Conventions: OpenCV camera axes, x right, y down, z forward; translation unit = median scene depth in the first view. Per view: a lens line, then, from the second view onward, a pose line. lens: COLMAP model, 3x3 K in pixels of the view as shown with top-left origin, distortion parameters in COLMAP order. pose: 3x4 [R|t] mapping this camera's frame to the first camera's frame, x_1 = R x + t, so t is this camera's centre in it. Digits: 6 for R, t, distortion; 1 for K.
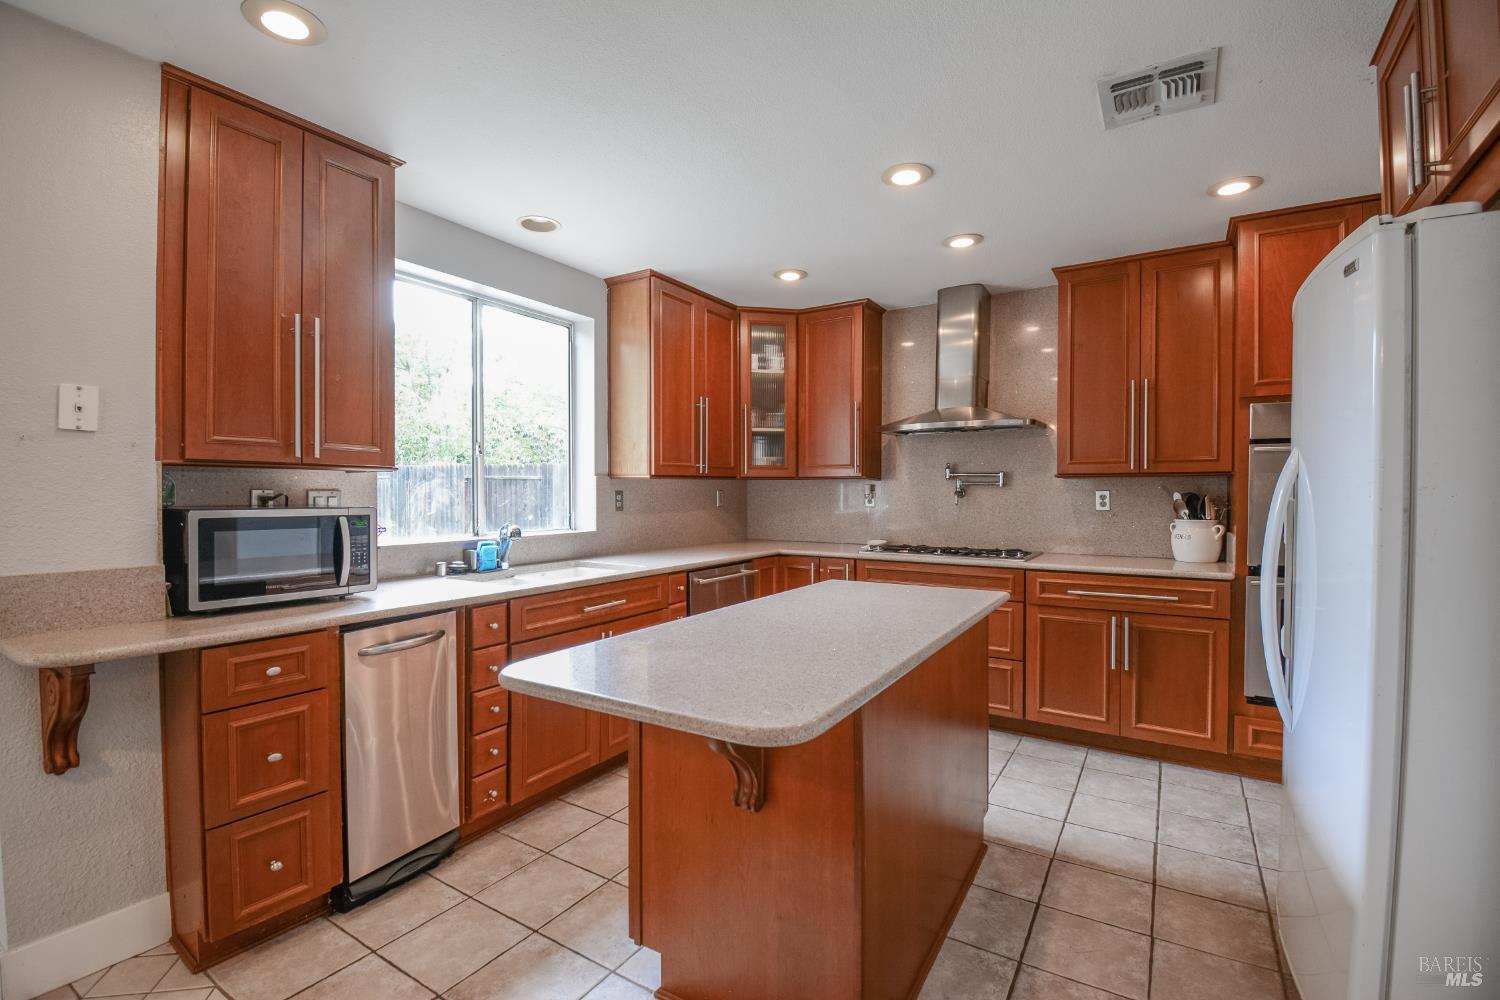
lens RADIAL K [[661.2, 0, 750.0], [0, 661.2, 503.6], [0, 0, 1]] dist [0.012076, -0.023606]
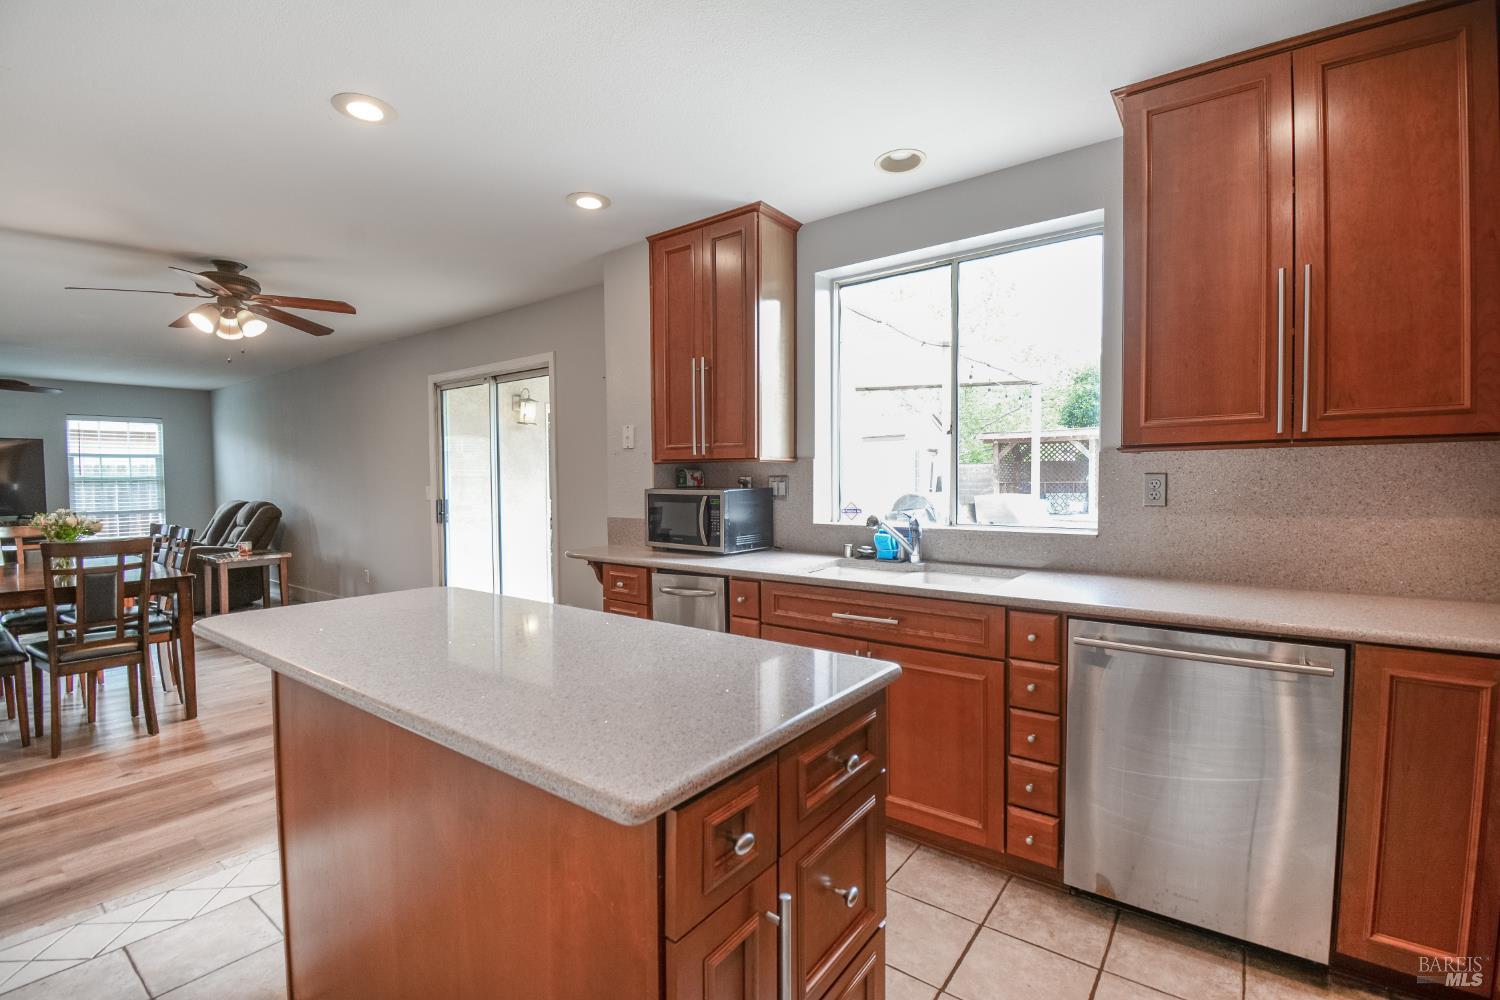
lens RADIAL K [[661.2, 0, 750.0], [0, 661.2, 503.6], [0, 0, 1]] dist [0.012076, -0.023606]
pose [[-0.082829, 0.036869, -0.995882, 0.450033], [-0.008952, 0.999248, 0.037738, -0.010815], [0.996524, 0.012041, -0.082437, 0.710510]]
